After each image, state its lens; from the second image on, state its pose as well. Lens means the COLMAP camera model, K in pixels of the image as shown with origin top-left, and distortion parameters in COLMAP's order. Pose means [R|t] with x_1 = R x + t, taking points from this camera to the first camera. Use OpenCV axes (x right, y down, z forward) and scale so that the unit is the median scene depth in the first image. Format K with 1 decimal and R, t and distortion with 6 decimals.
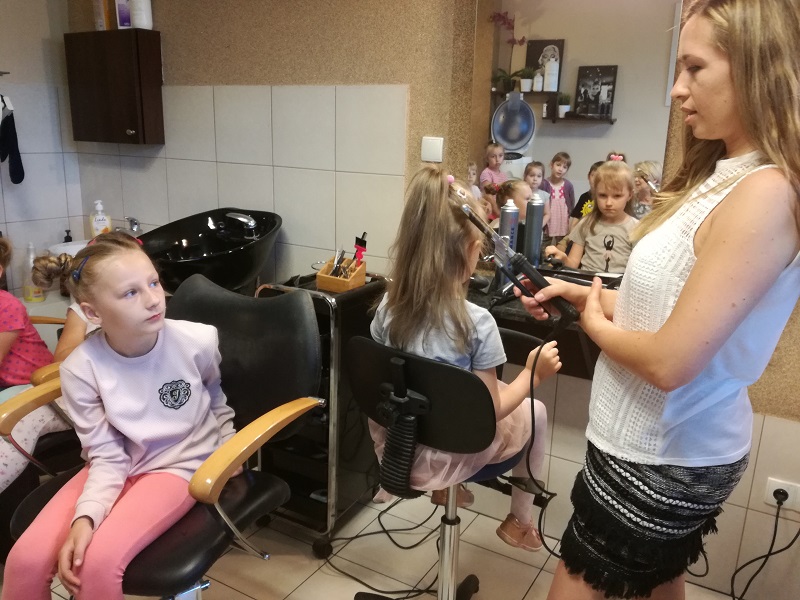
lens RADIAL K [[647.5, 0, 397.9], [0, 647.5, 306.7], [0, 0, 1]] dist [-0.002694, -0.019244]
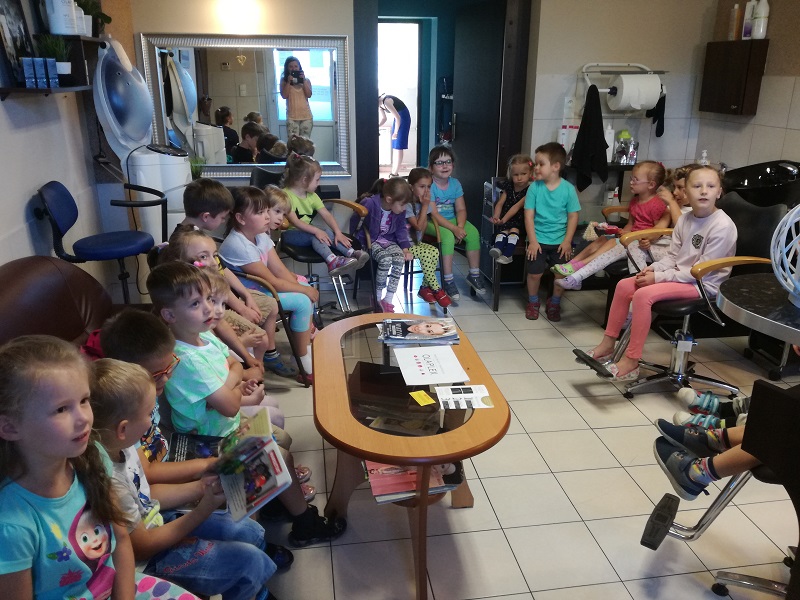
lens RADIAL K [[651.4, 0, 397.1], [0, 651.4, 296.2], [0, 0, 1]] dist [0.079669, -0.141391]
pose [[0.621032, 0.221605, -0.751804, 0.364019], [-0.180025, 0.973883, 0.138356, 0.095989], [0.762830, 0.049420, 0.644707, -0.597537]]
